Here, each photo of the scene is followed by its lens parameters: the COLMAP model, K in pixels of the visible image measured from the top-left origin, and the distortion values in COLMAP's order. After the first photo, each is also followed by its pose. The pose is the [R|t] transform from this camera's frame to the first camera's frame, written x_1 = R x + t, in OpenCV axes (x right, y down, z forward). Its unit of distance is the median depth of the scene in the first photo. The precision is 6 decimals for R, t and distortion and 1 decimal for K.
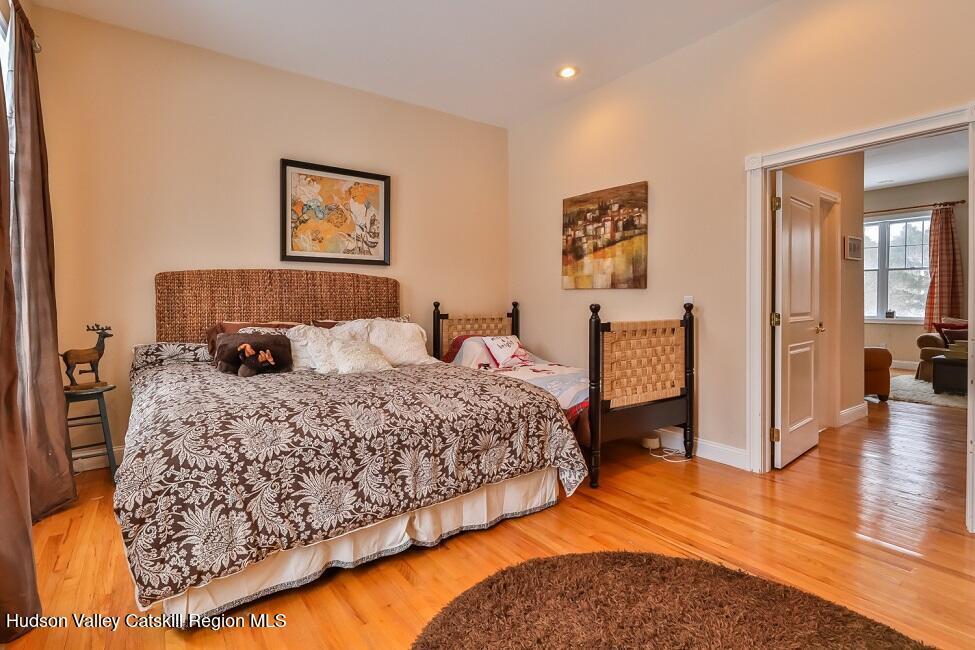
lens RADIAL K [[429.5, 0, 474.9], [0, 429.5, 303.5], [0, 0, 1]] dist [0.002013, 0.000385]
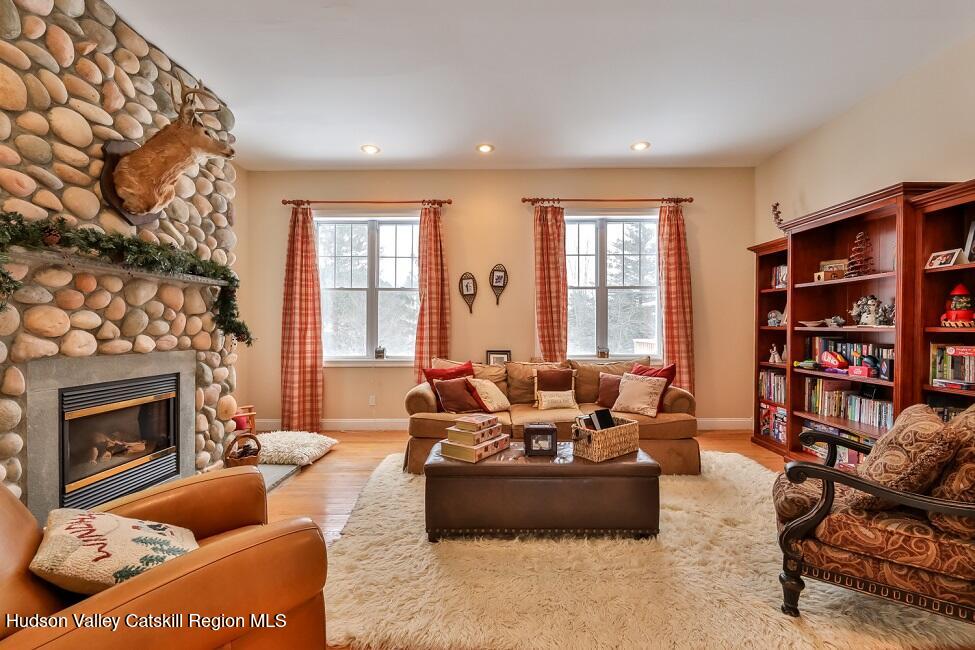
lens RADIAL K [[429.5, 0, 487.5], [0, 429.5, 329.0], [0, 0, 1]] dist [0.002013, 0.000385]
pose [[0.563488, 0.000200, 0.826124, 0.599150], [0.005669, 0.999975, -0.004109, -0.011970], [-0.826104, 0.006999, 0.563474, 0.570328]]
